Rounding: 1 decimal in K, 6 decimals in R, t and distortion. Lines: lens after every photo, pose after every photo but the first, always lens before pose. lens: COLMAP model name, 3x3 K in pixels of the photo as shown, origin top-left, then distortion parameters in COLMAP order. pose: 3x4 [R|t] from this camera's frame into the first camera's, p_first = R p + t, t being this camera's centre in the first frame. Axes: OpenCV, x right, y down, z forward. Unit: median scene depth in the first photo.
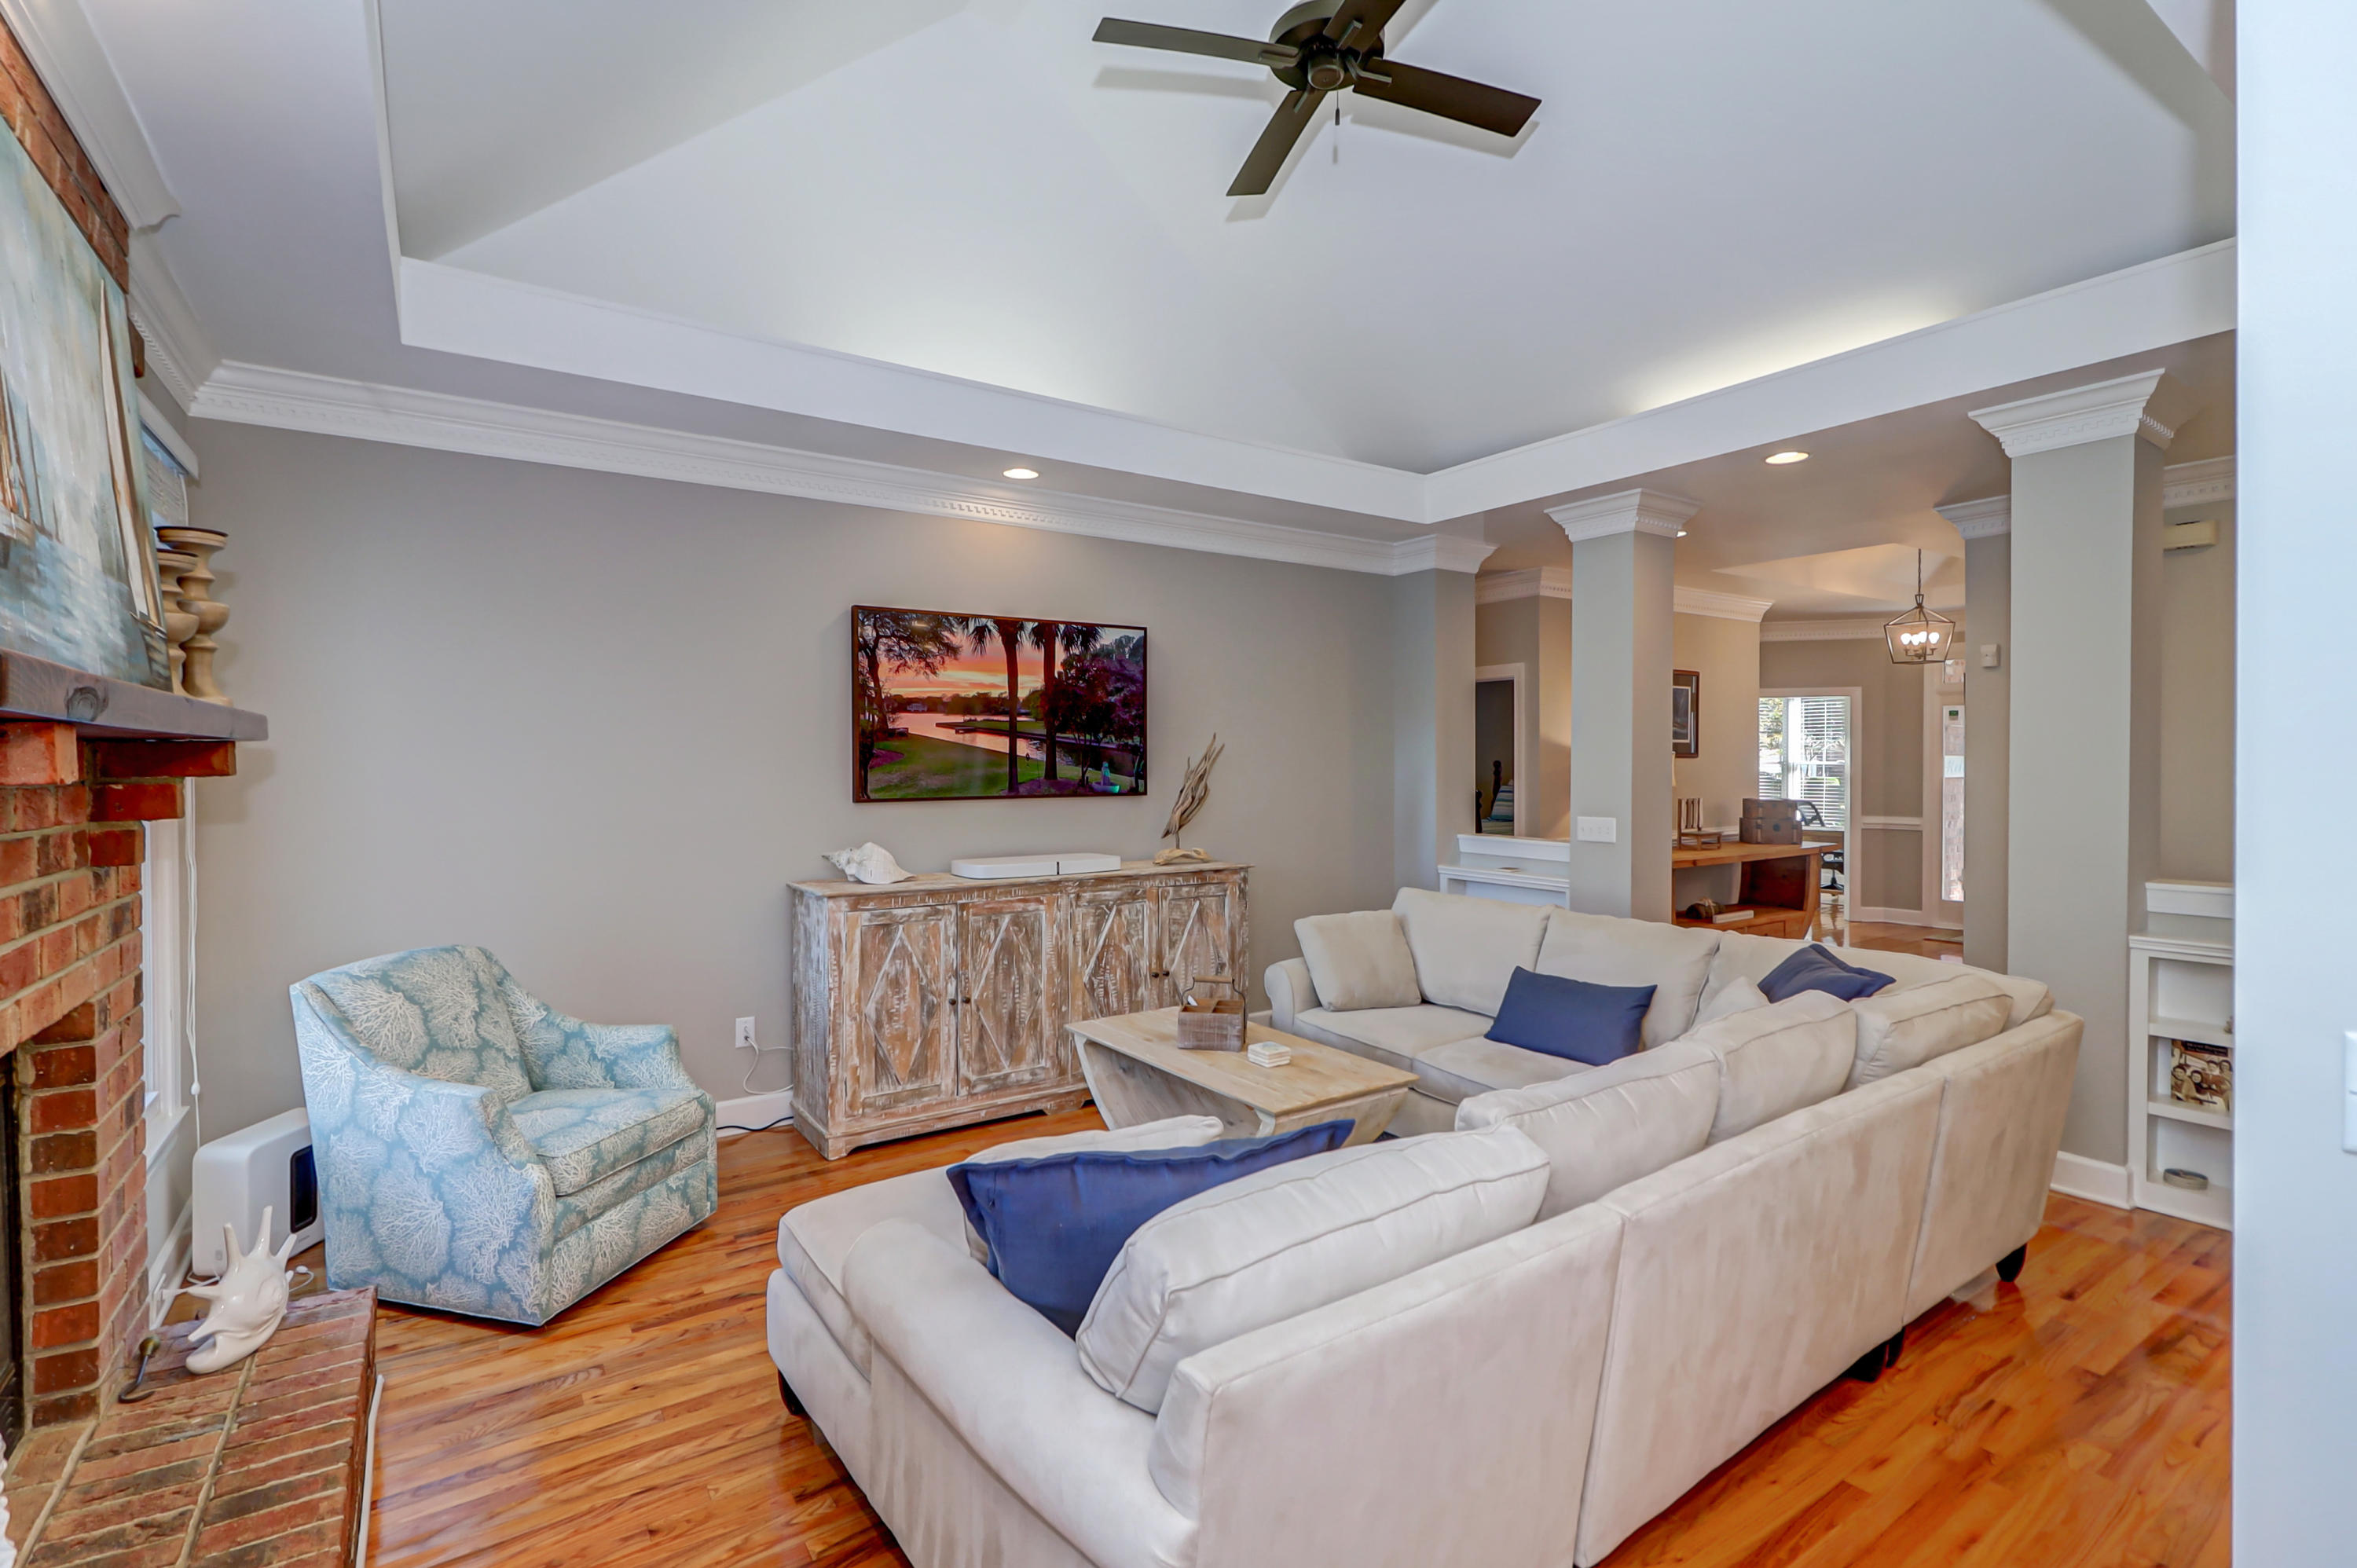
lens RADIAL K [[1086.6, 0, 1181.7], [0, 1086.6, 792.7], [0, 0, 1]] dist [0.000150, -0.000095]
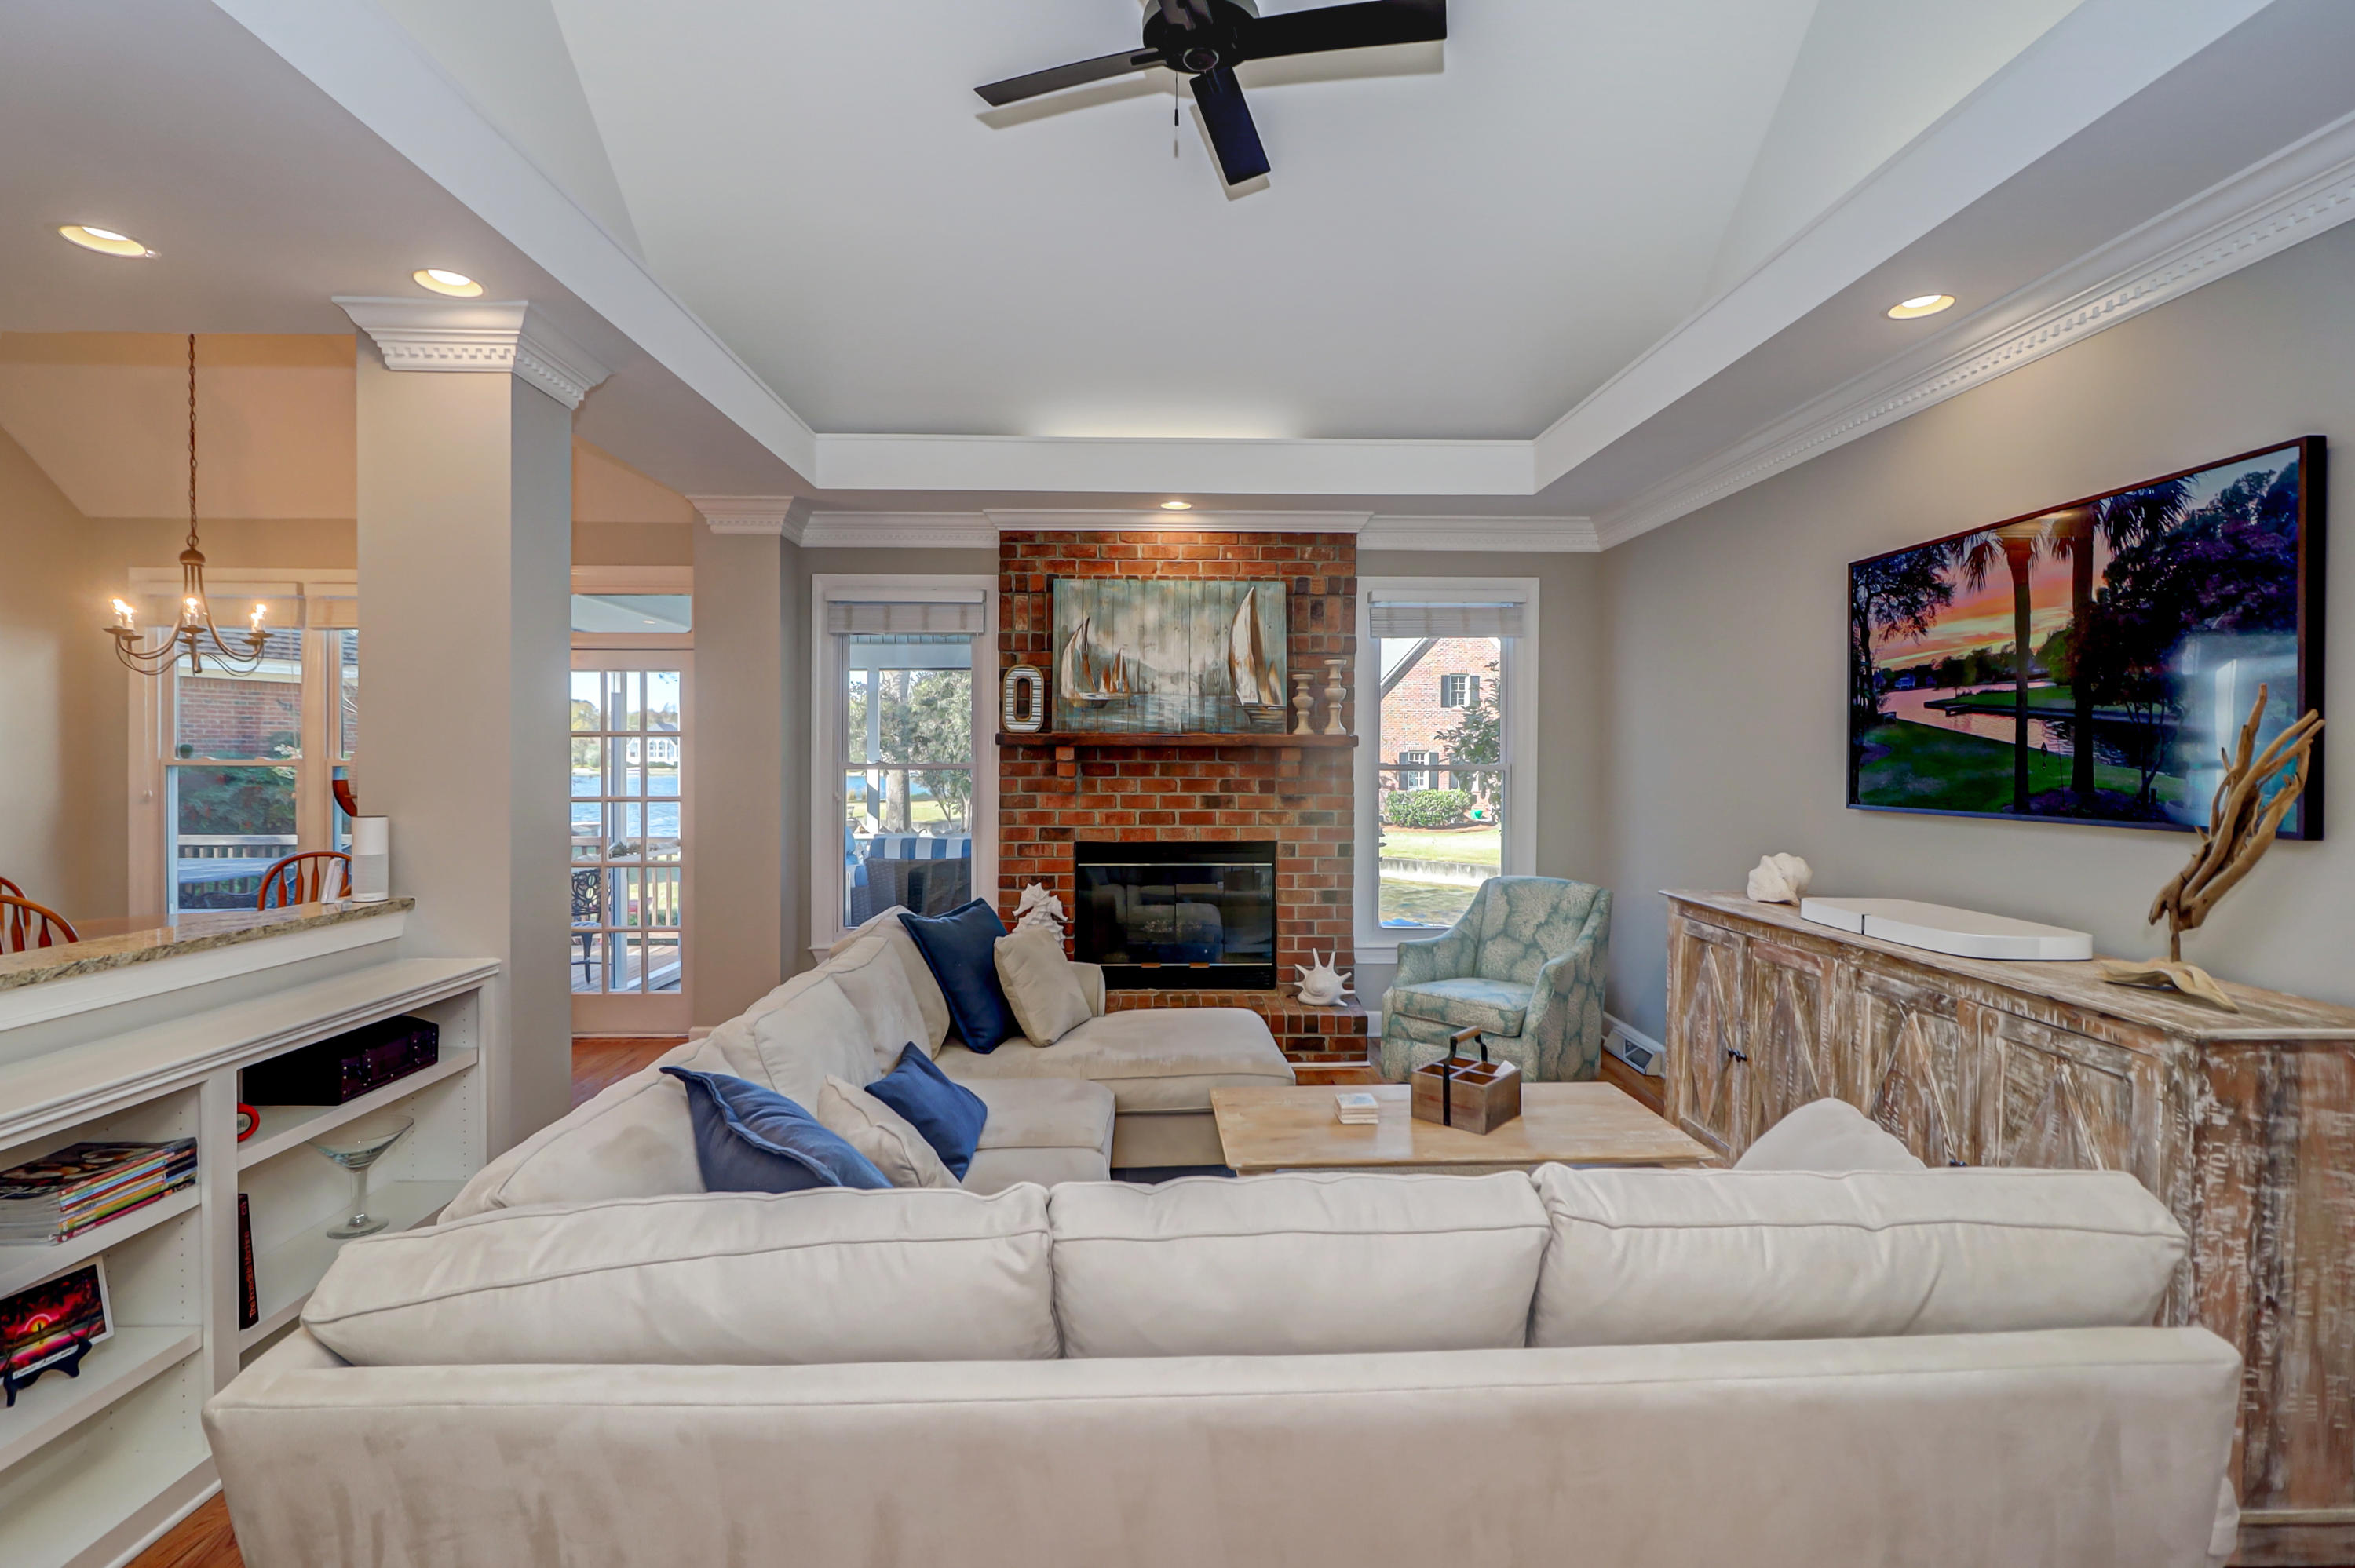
lens RADIAL K [[1074.7, 0, 1175.6], [0, 1074.7, 772.5], [0, 0, 1]] dist [0.002442, 0.000161]
pose [[-0.537956, 0.014171, -0.842854, 0.603032], [-0.023636, 0.999212, 0.031886, -0.028857], [0.842642, 0.037075, -0.537197, 0.944106]]
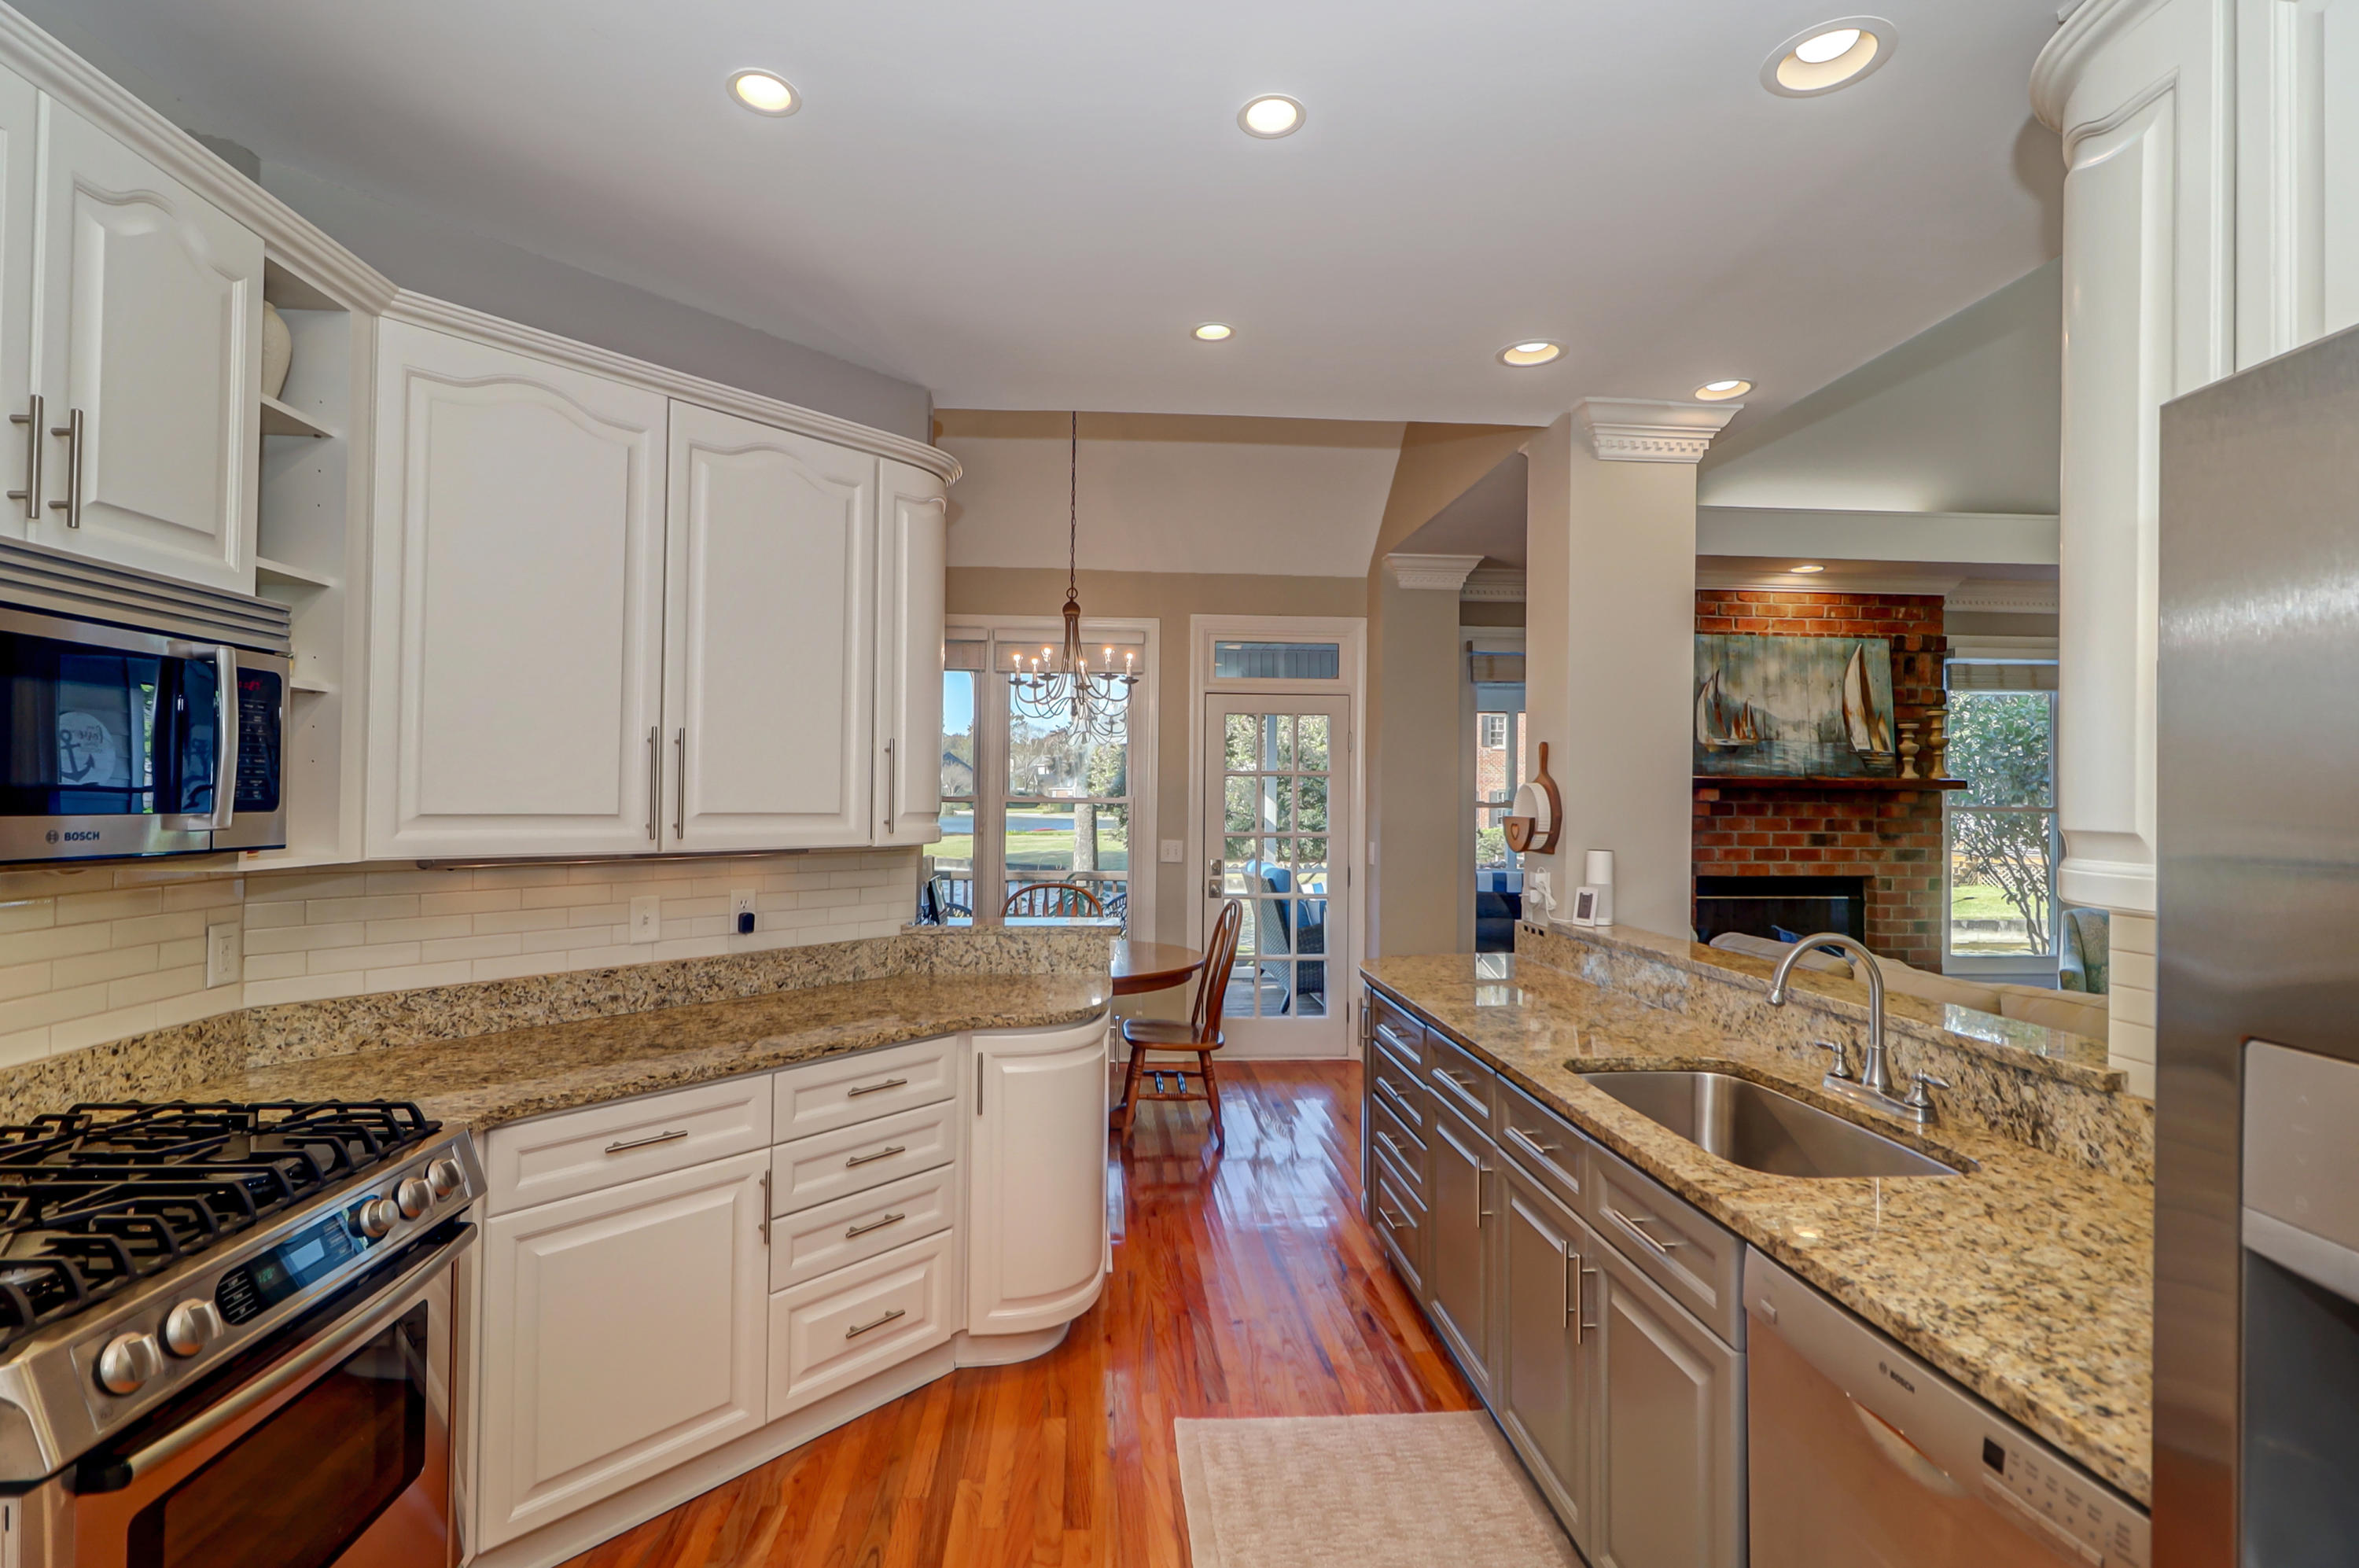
lens RADIAL K [[1079.1, 0, 1173.6], [0, 1079.1, 781.3], [0, 0, 1]] dist [0.002070, -0.000302]
pose [[-0.497703, -0.010719, -0.867281, 1.076708], [-0.031194, 0.999498, 0.005548, -0.013375], [0.866786, 0.029815, -0.497788, 0.335411]]
